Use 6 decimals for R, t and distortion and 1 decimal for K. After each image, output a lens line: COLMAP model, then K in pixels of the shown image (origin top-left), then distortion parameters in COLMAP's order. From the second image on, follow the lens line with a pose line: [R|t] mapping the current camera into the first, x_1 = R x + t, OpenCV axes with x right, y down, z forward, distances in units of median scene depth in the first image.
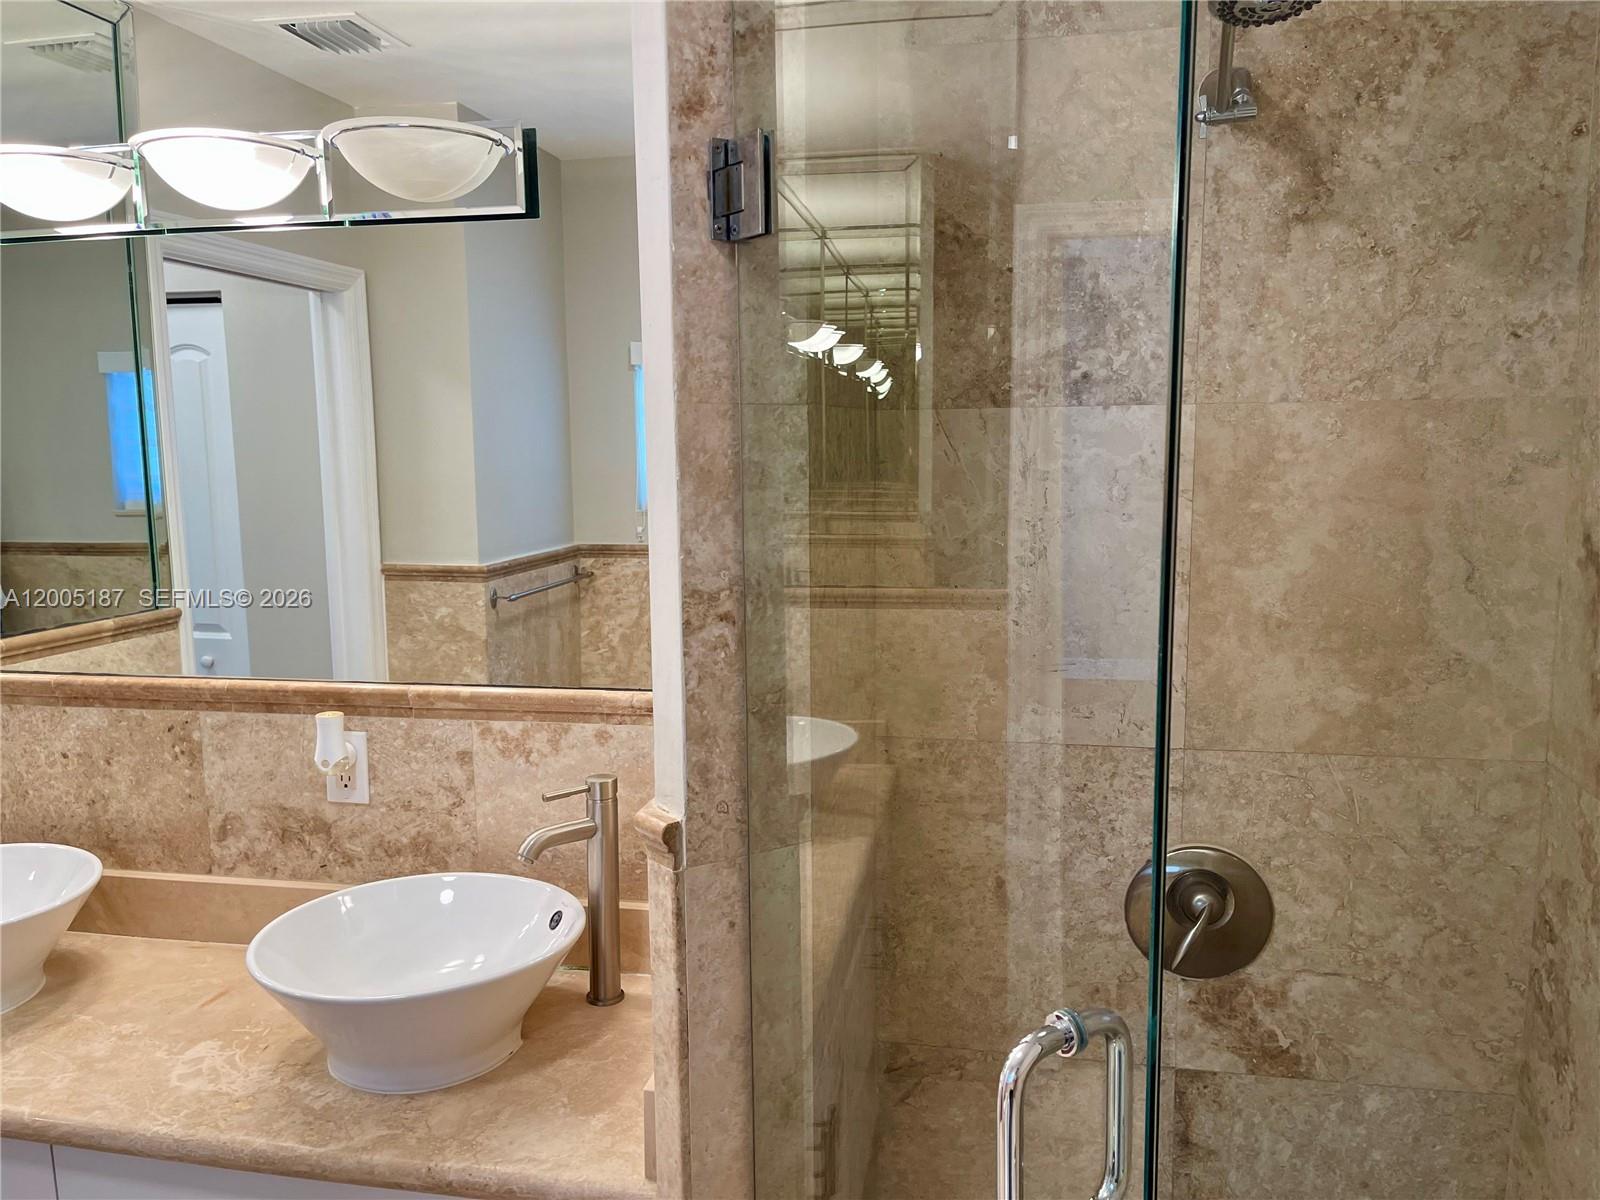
lens RADIAL K [[1212.5, 0, 803.3], [0, 1212.5, 579.6], [0, 0, 1]] dist [0.076101, -0.089034]
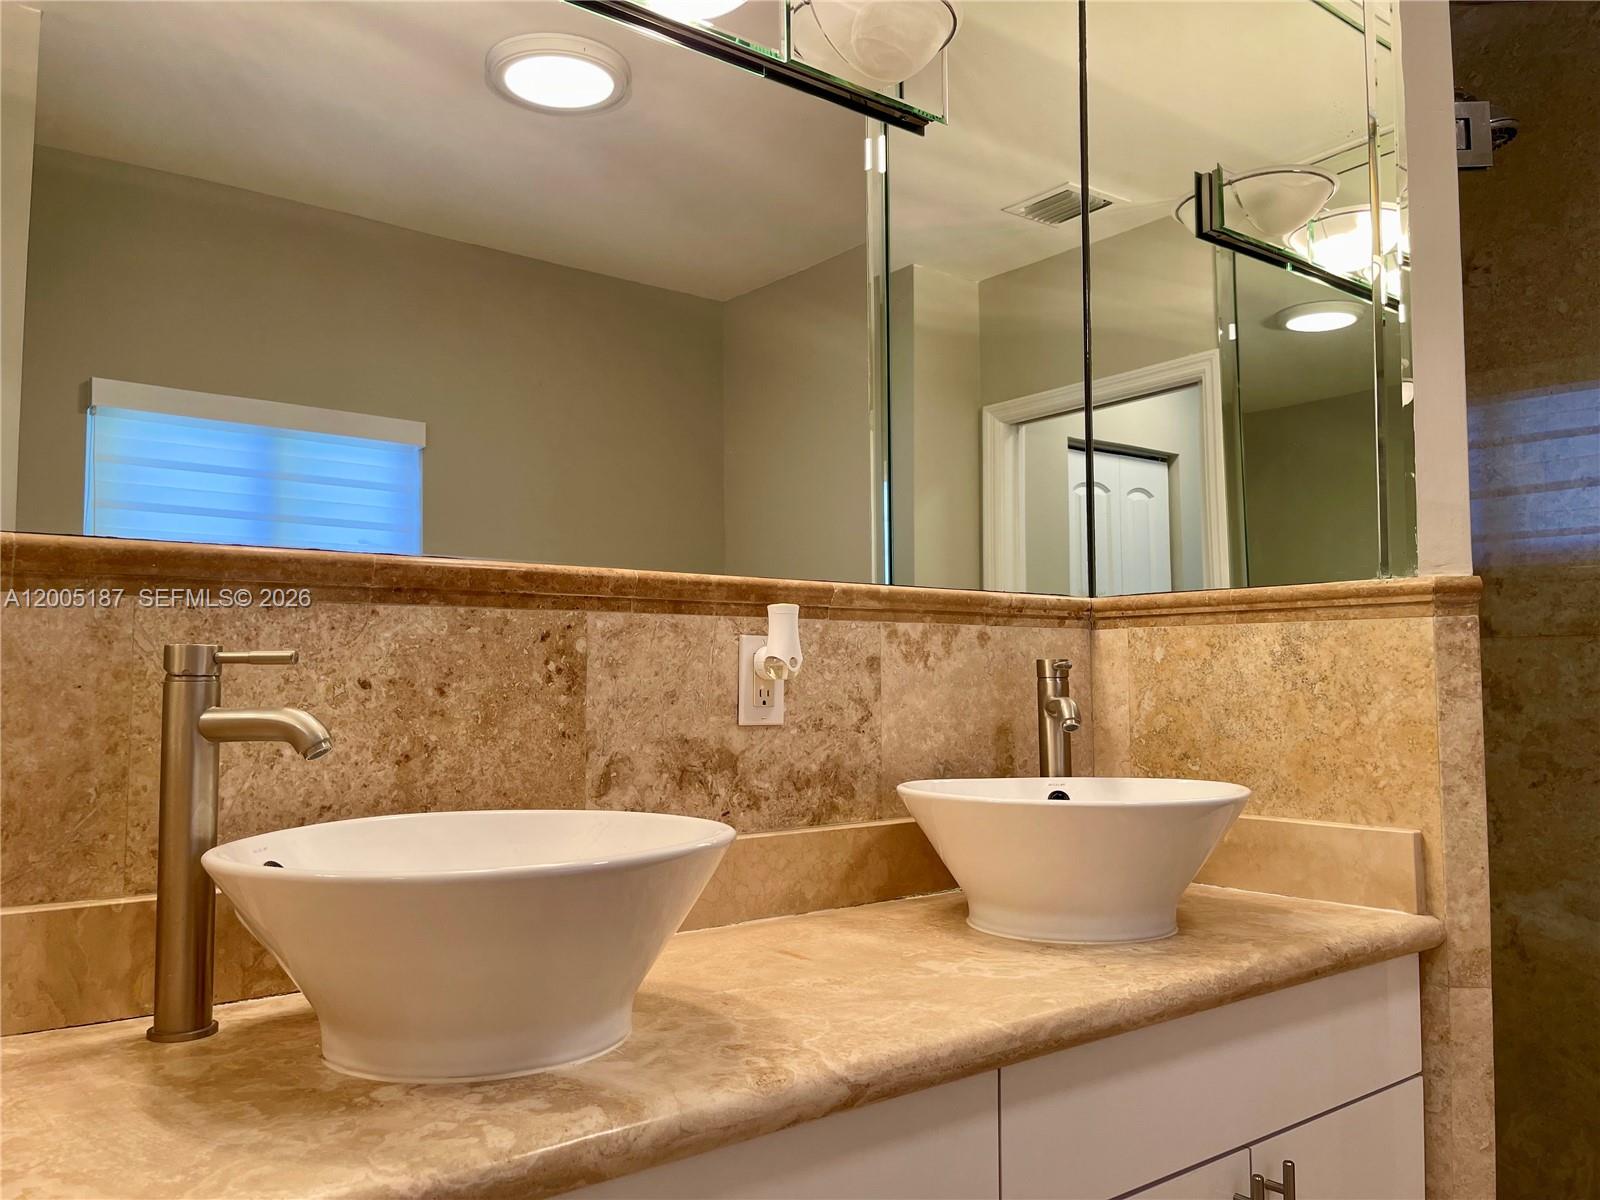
lens RADIAL K [[1212.5, 0, 803.3], [0, 1212.5, 579.6], [0, 0, 1]] dist [0.076101, -0.089034]
pose [[0.645808, 0.067143, 0.760542, -0.964266], [0.084495, 0.983722, -0.158595, 0.215105], [-0.758810, 0.166683, 0.629622, 0.451545]]
